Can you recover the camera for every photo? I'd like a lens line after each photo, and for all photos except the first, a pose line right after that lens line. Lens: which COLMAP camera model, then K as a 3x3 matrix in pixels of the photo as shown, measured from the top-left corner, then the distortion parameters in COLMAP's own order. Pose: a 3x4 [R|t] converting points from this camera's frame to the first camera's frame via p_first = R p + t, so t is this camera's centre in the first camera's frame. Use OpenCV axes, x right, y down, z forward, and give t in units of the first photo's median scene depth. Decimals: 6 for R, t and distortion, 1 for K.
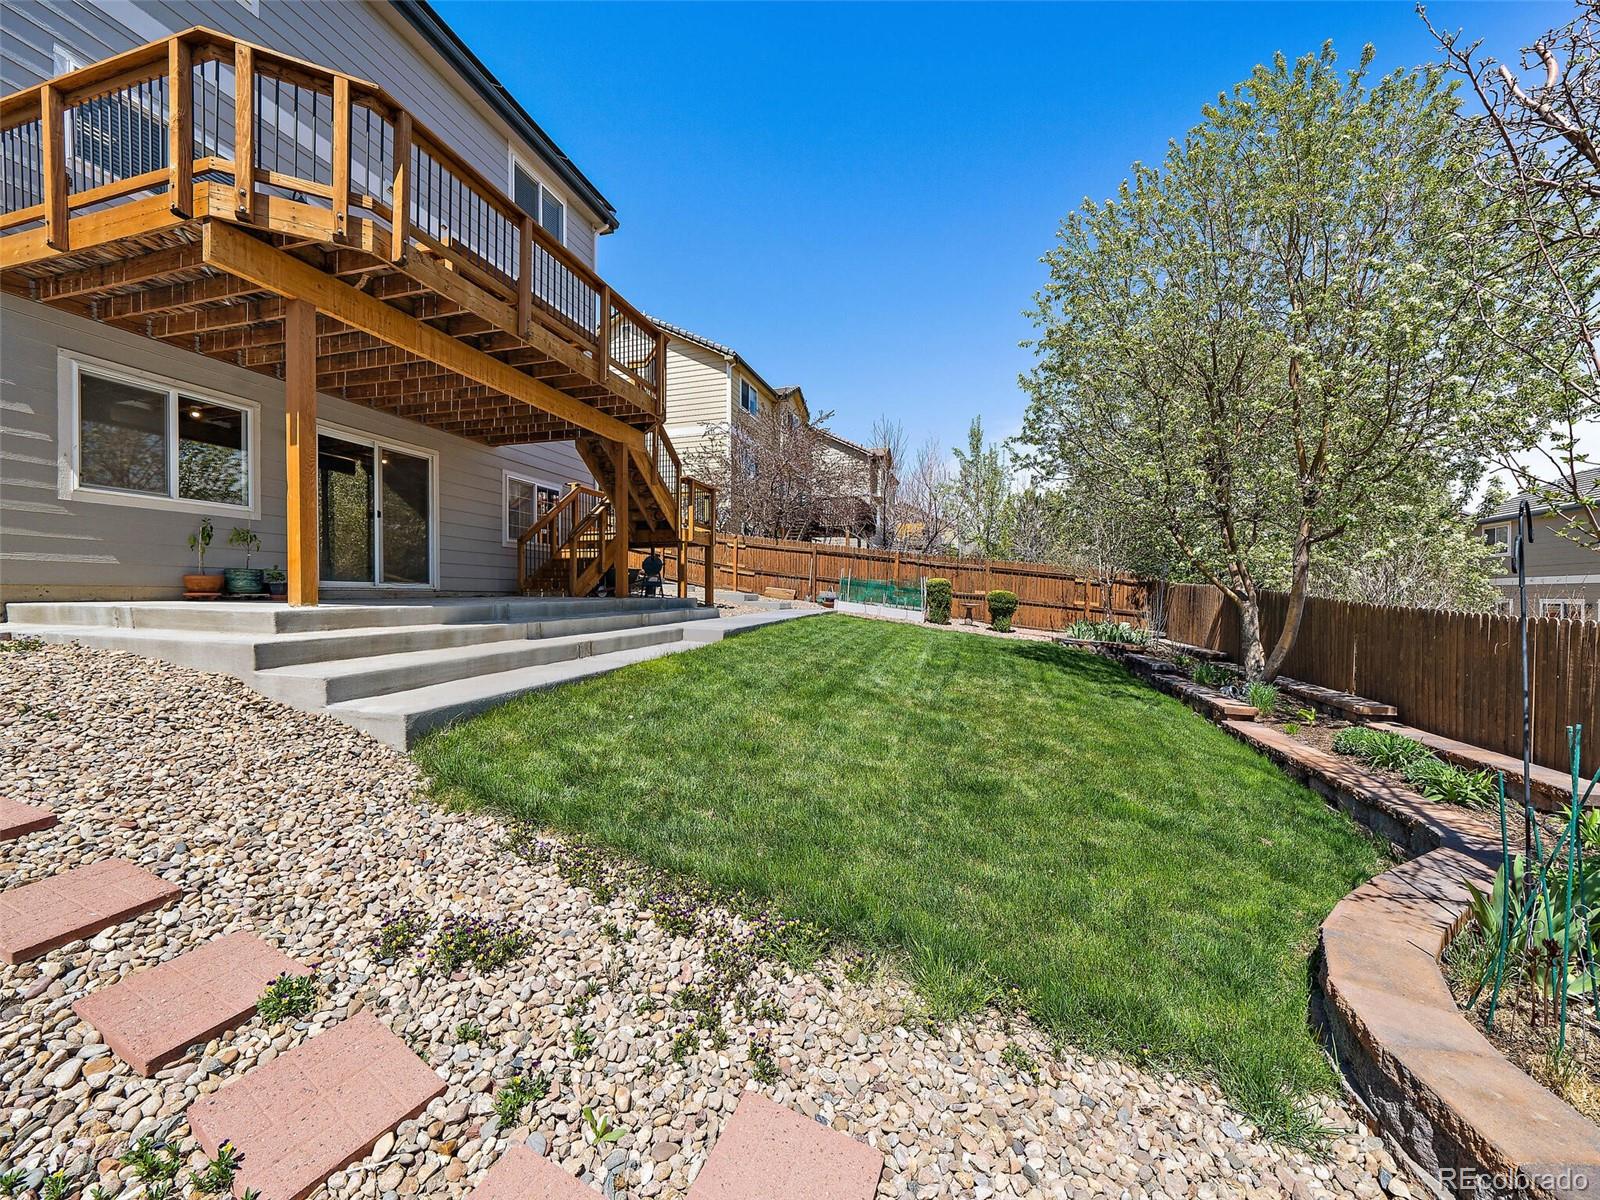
lens RADIAL K [[625.8, 0, 791.6], [0, 625.8, 605.0], [0, 0, 1]] dist [-0.005237, -0.000610]
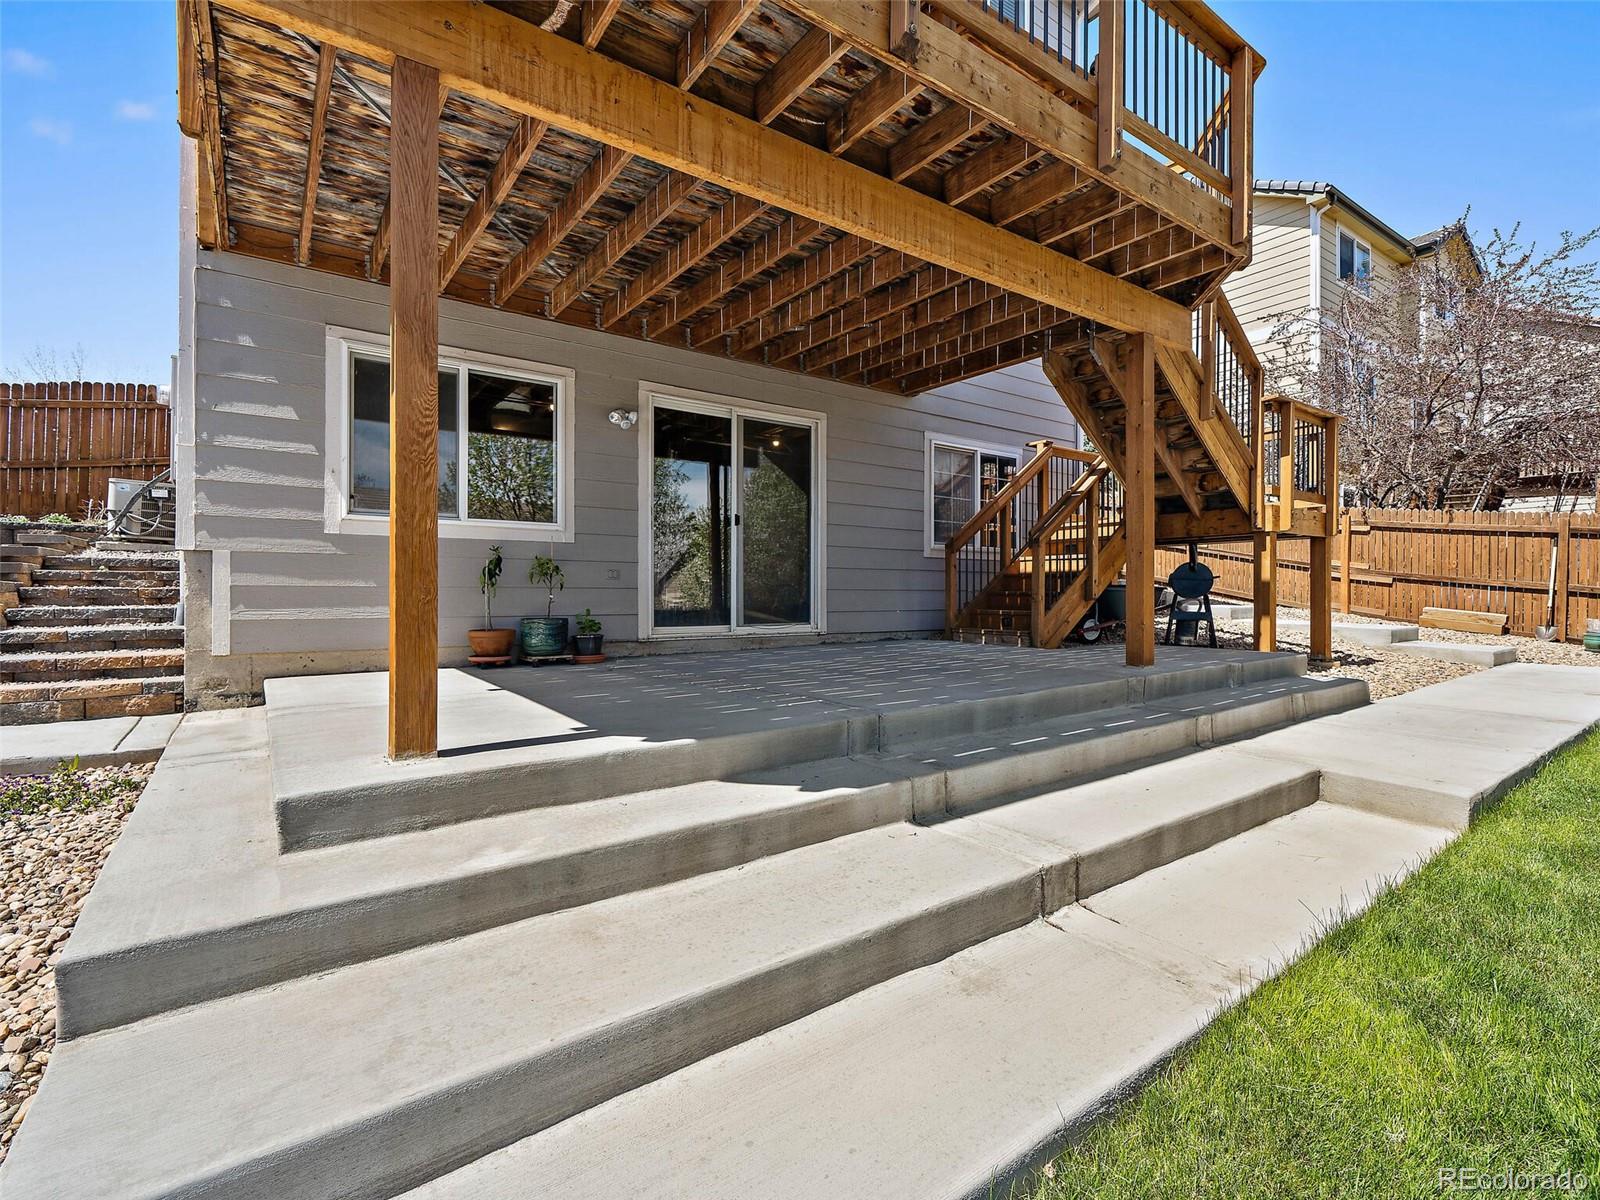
lens RADIAL K [[726.8, 0, 788.1], [0, 726.8, 593.4], [0, 0, 1]] dist [0.001465, -0.000565]
pose [[0.780178, -0.000217, -0.625557, -0.116732], [-0.005870, 0.999953, -0.007668, -0.050023], [0.625530, 0.009654, 0.780141, 0.350325]]
